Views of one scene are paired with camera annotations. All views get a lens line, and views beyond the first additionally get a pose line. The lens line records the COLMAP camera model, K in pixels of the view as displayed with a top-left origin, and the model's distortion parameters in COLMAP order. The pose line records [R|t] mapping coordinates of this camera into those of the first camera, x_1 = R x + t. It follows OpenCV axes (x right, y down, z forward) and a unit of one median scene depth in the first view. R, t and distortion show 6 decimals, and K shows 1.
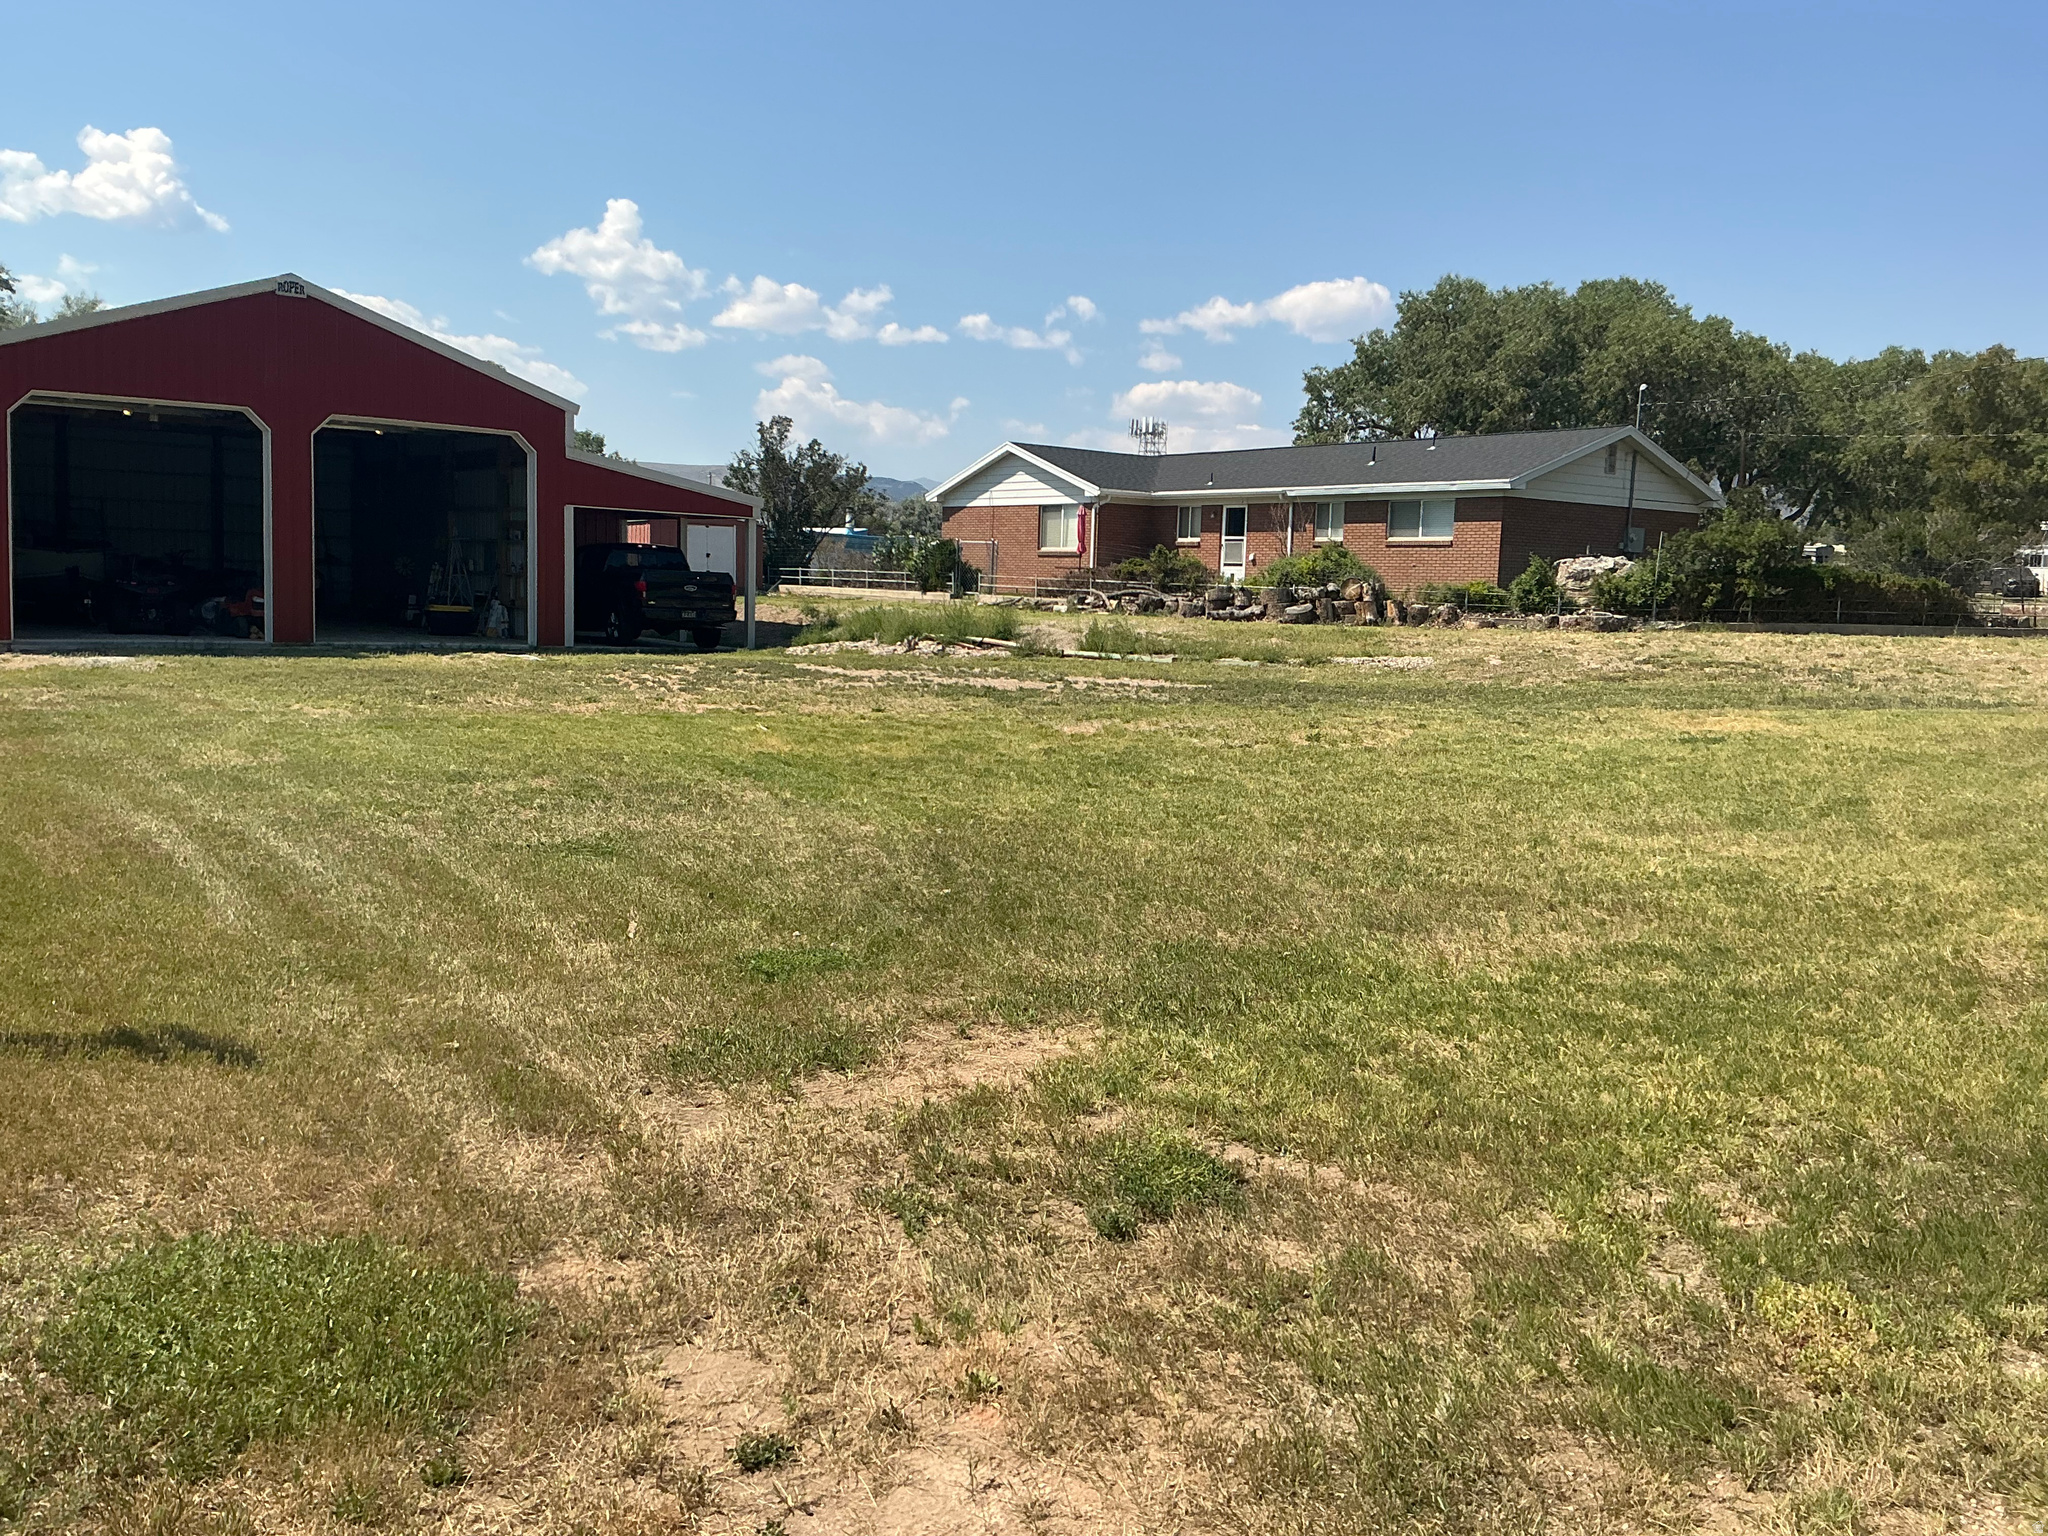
lens RADIAL K [[1690.8, 0, 1021.4], [0, 1690.8, 807.3], [0, 0, 1]] dist [0.126561, -0.215783]
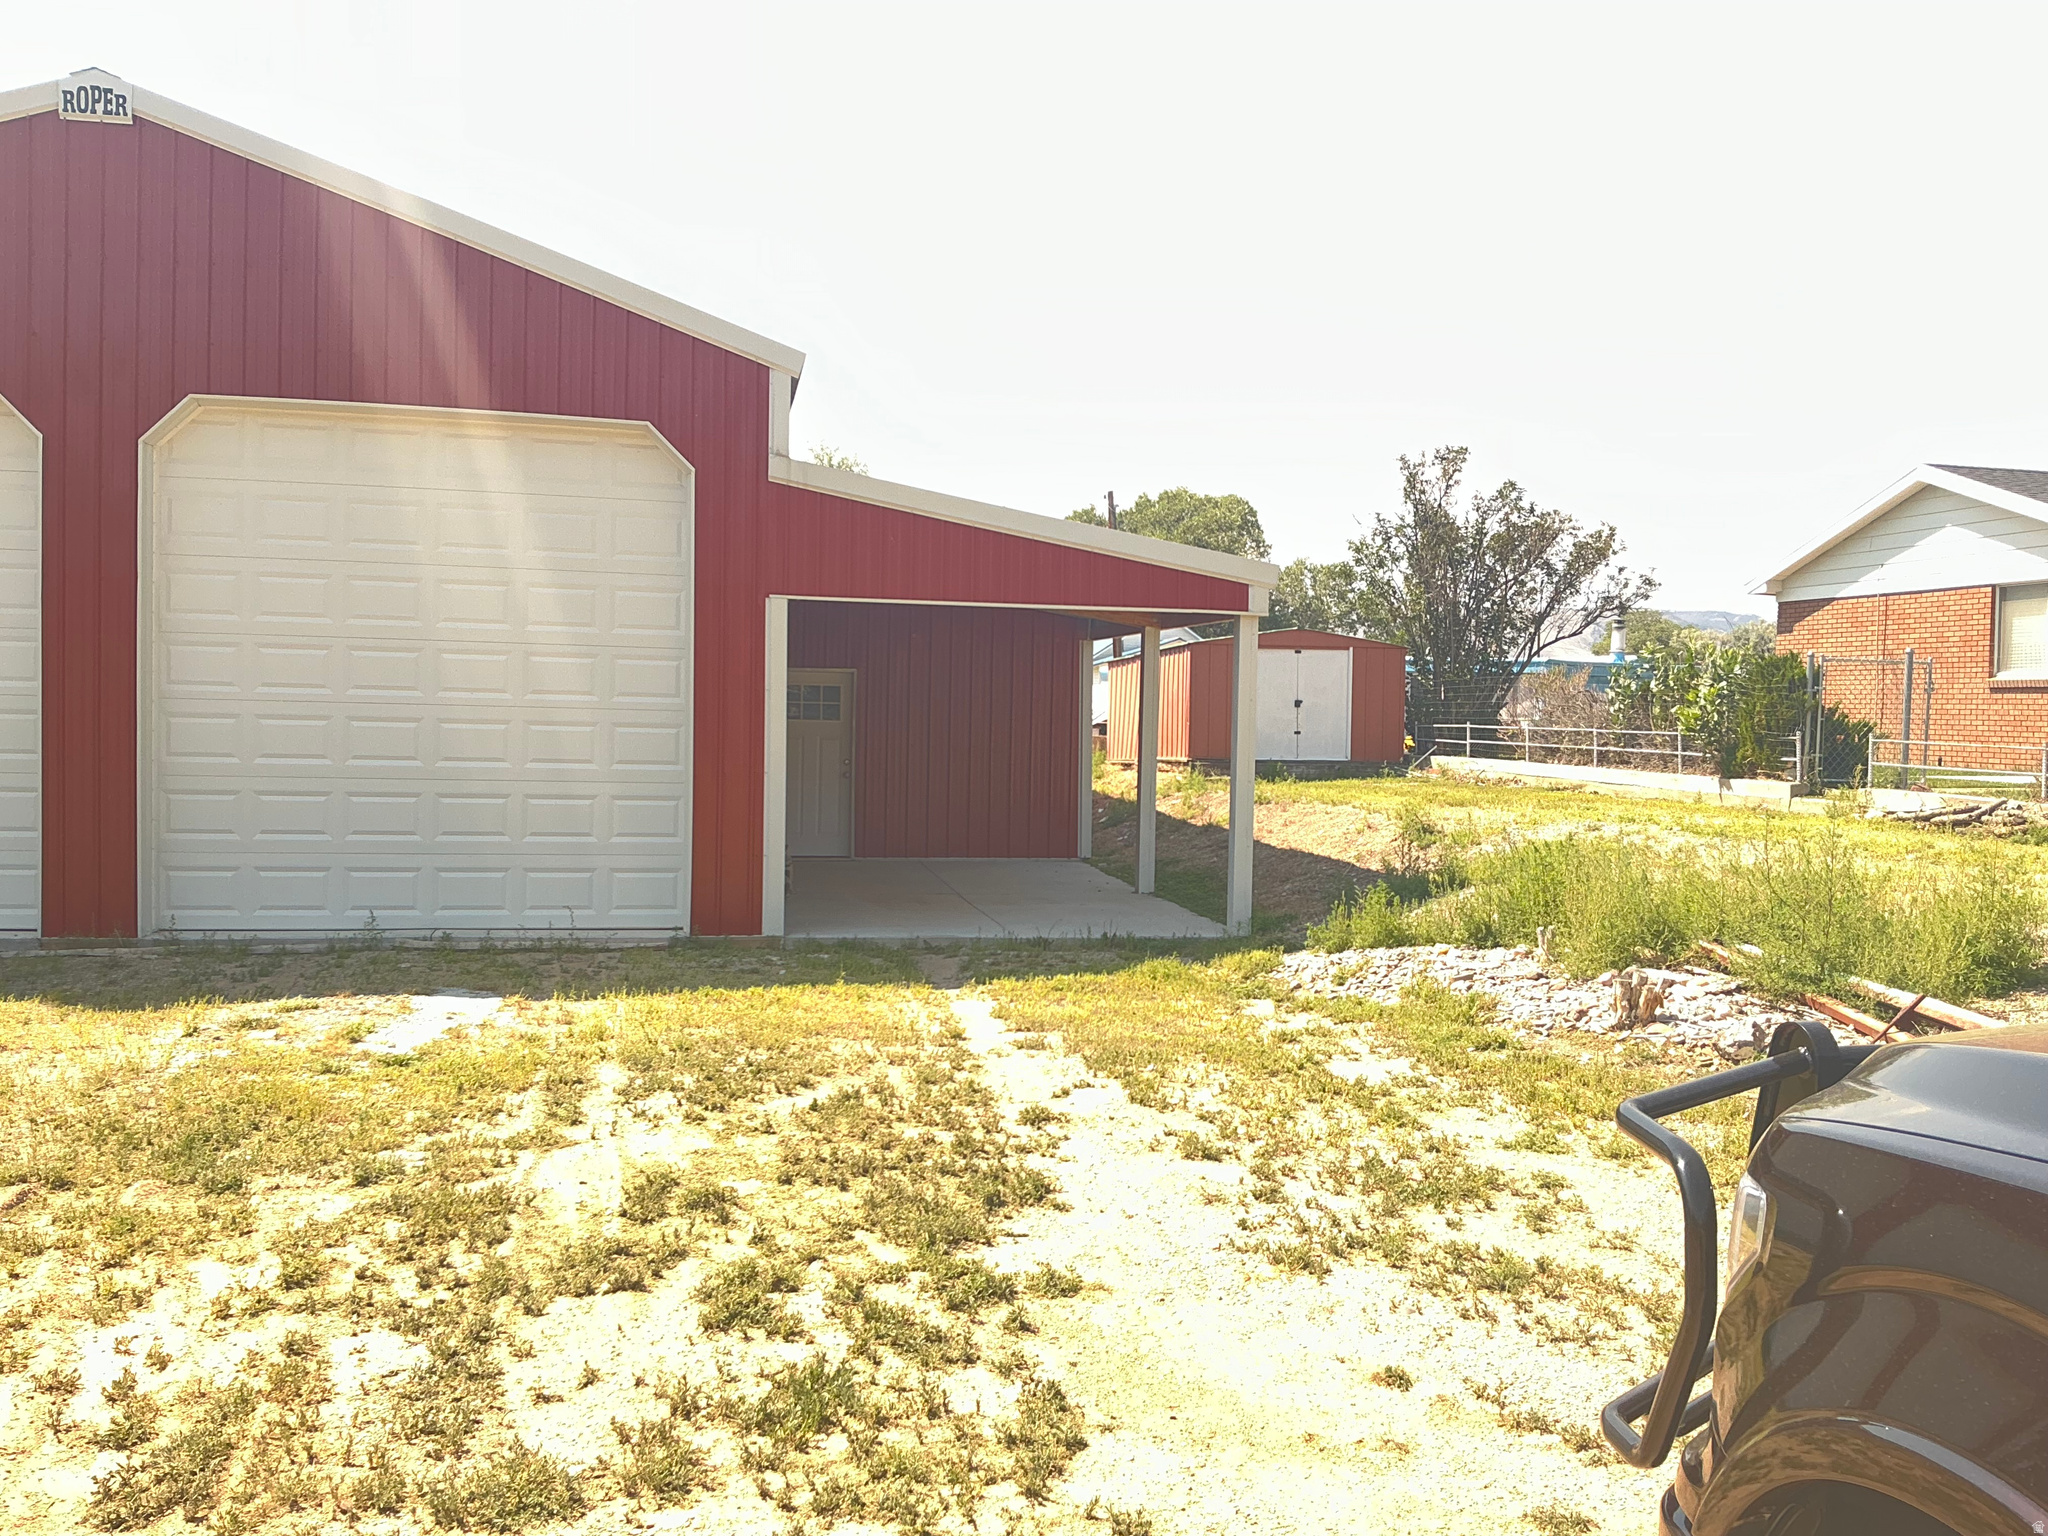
lens RADIAL K [[1723.6, 0, 1023.2], [0, 1723.6, 776.4], [0, 0, 1]] dist [0.153561, -0.318022]
pose [[0.897526, 0.000790, -0.440960, -0.019477], [-0.046294, 0.994641, -0.092446, -0.071455], [0.438524, 0.103386, 0.892753, 0.481618]]
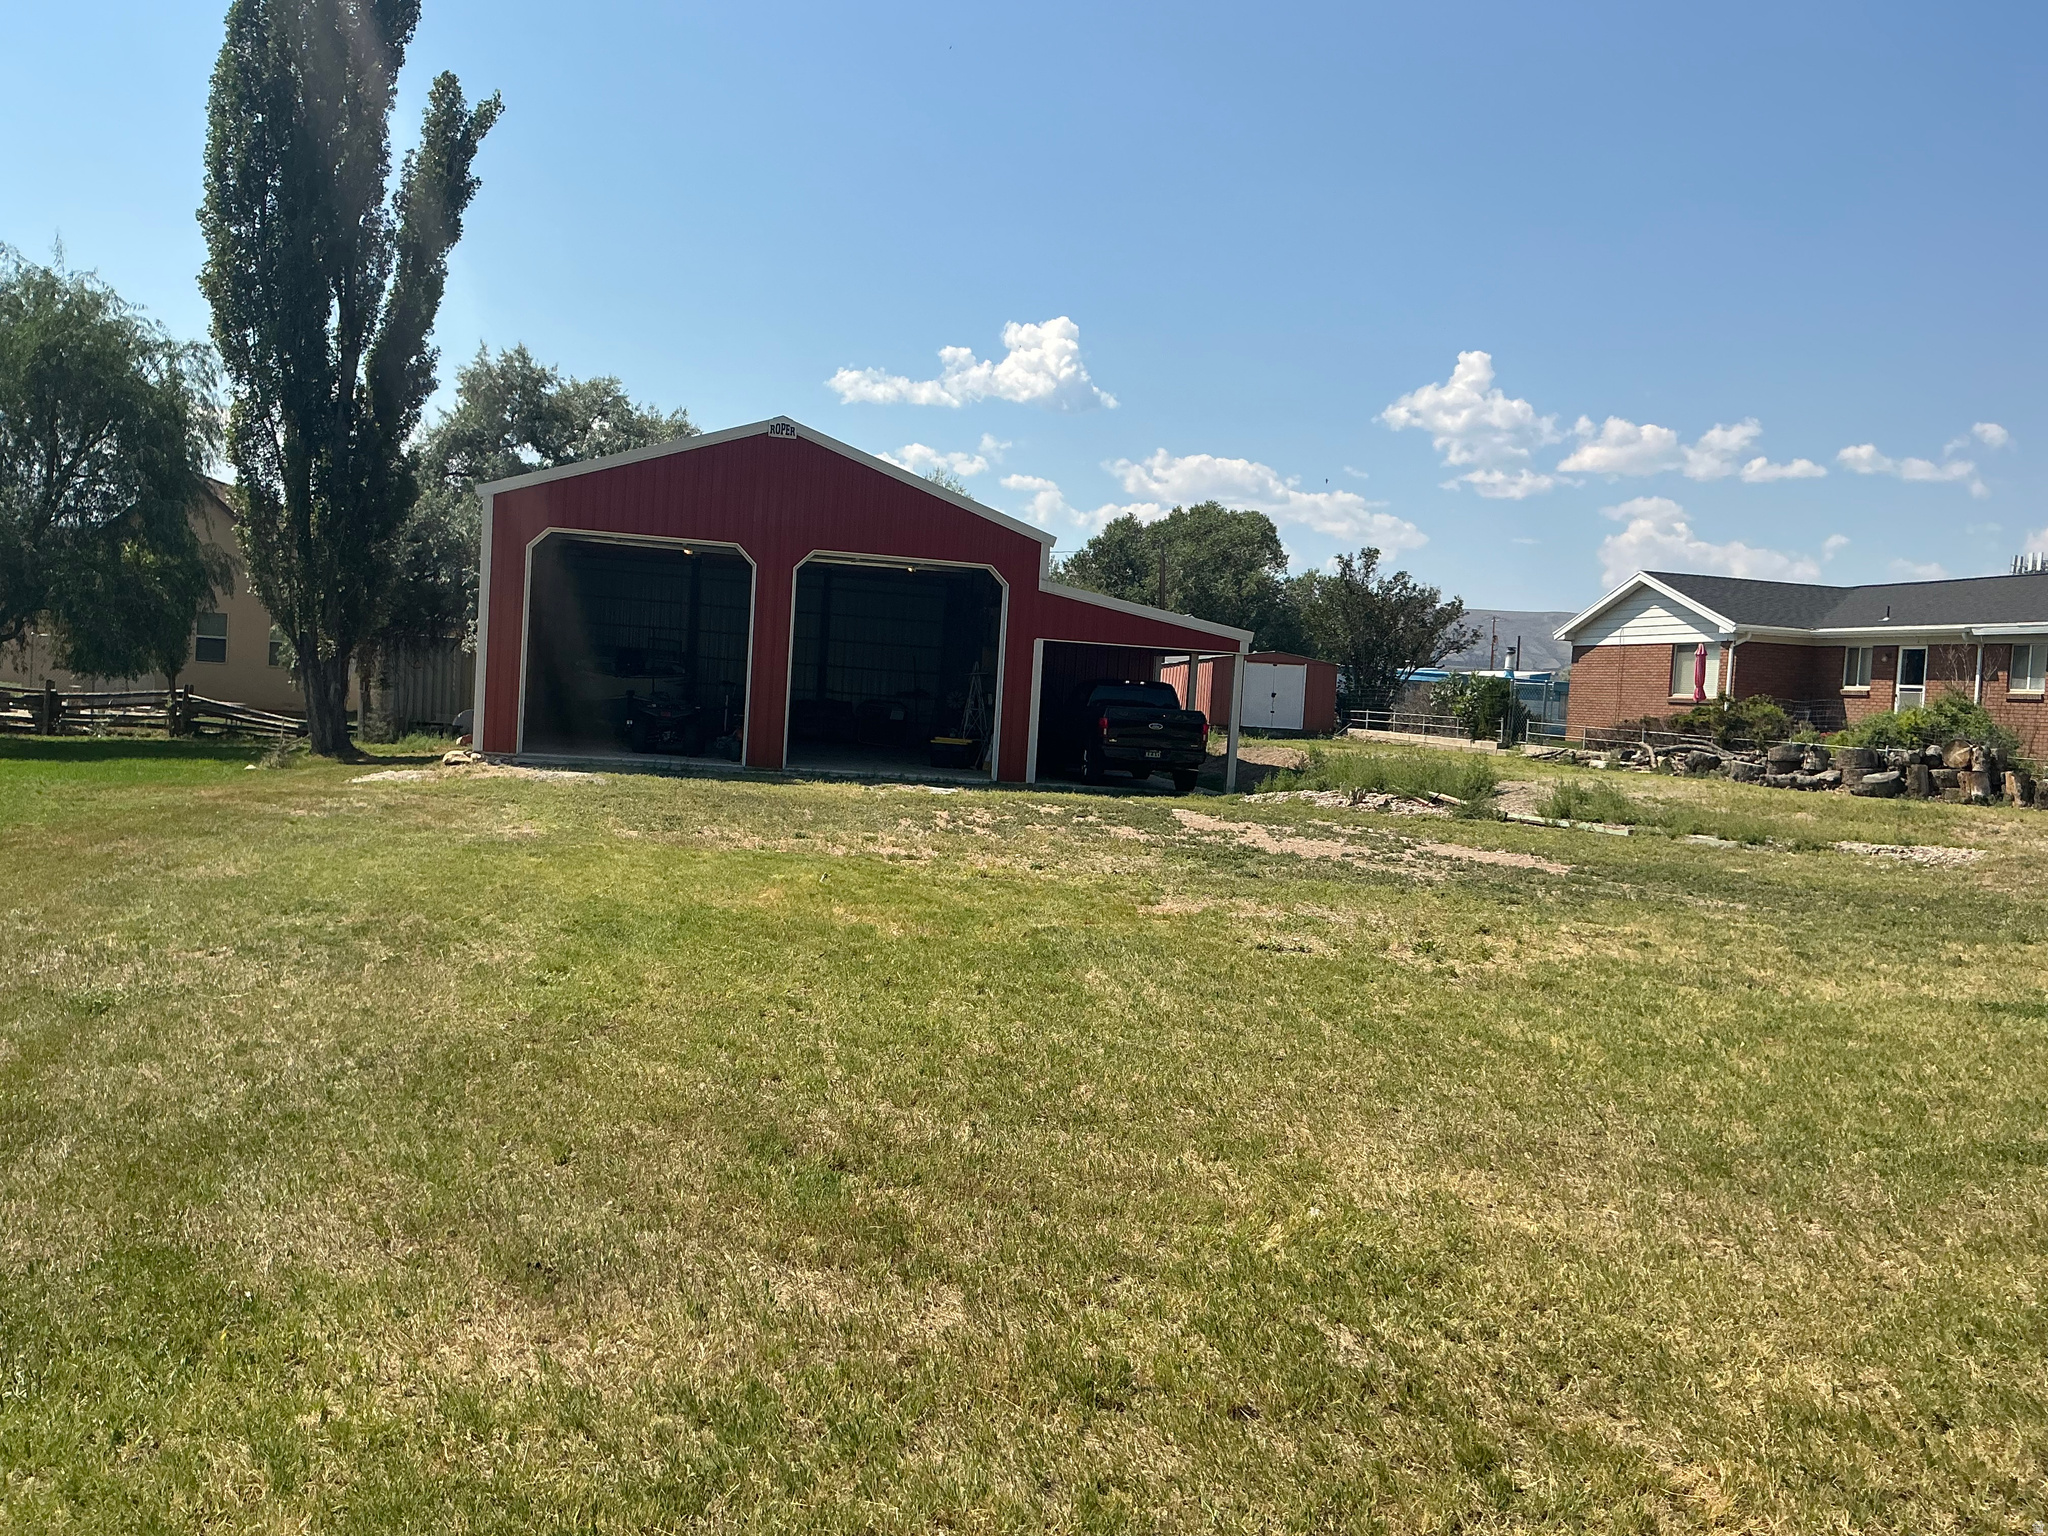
lens RADIAL K [[1723.6, 0, 1023.2], [0, 1723.6, 776.4], [0, 0, 1]] dist [0.153561, -0.318022]
pose [[0.892549, 0.044784, -0.448721, 0.124887], [-0.090924, 0.992492, -0.081802, -0.013516], [0.441689, 0.113812, 0.889920, 0.099872]]
